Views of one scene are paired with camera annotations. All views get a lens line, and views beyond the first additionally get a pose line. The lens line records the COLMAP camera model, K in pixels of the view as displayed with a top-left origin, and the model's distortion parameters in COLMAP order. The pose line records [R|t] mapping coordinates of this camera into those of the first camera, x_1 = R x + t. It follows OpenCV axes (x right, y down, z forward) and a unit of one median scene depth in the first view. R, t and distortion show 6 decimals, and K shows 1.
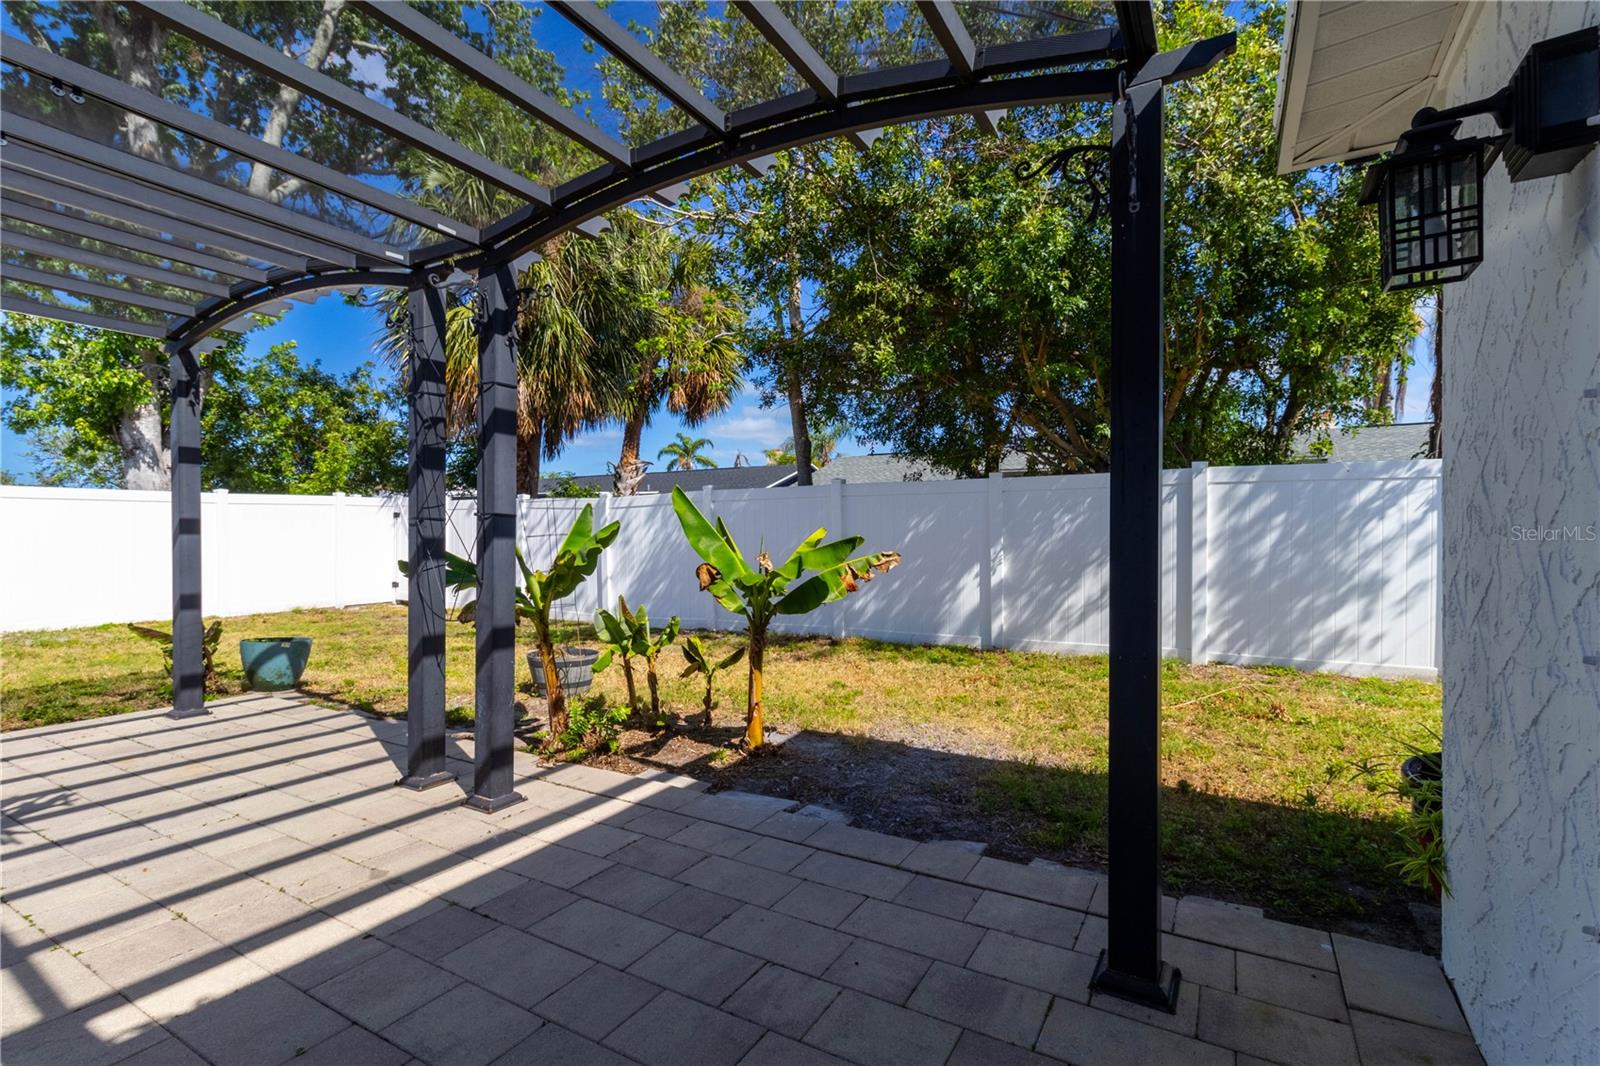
lens RADIAL K [[740.1, 0, 806.9], [0, 740.1, 533.1], [0, 0, 1]] dist [0.000698, 0.000804]
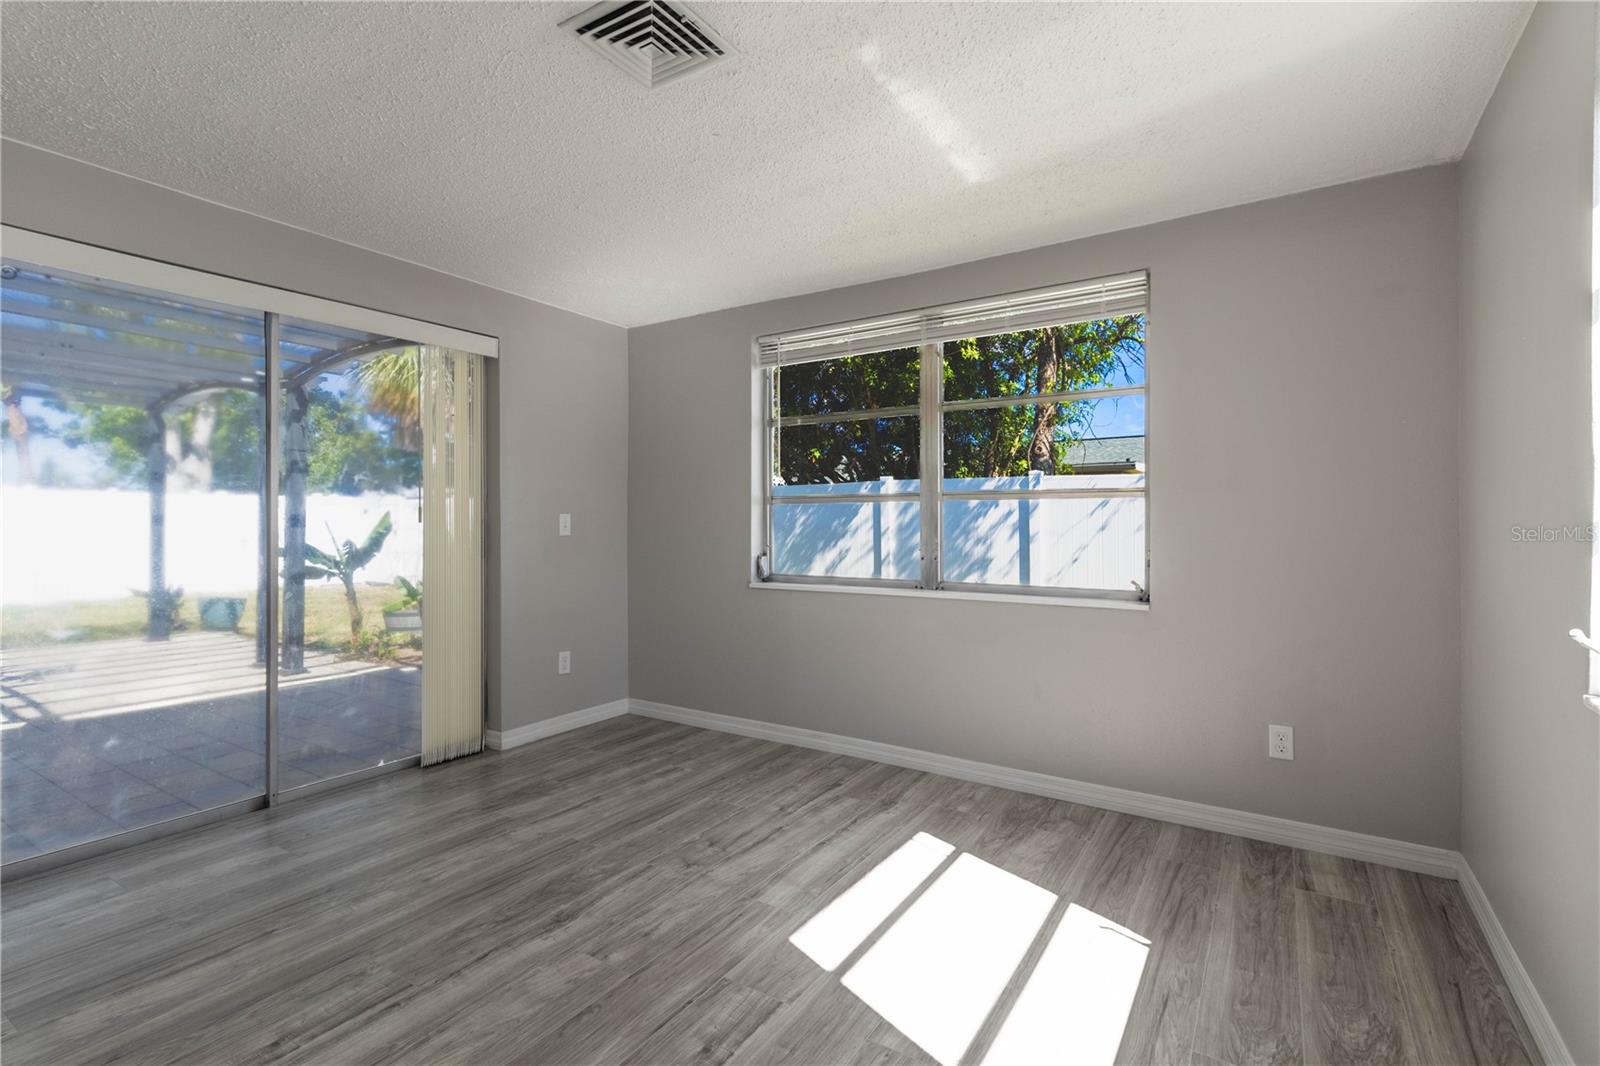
lens RADIAL K [[740.1, 0, 801.5], [0, 740.1, 520.8], [0, 0, 1]] dist [0.000698, 0.000804]
pose [[0.998837, -0.003034, -0.048129, 0.494743], [0.002991, 0.999995, -0.000960, -0.010223], [0.048132, 0.000815, 0.998841, -0.420306]]
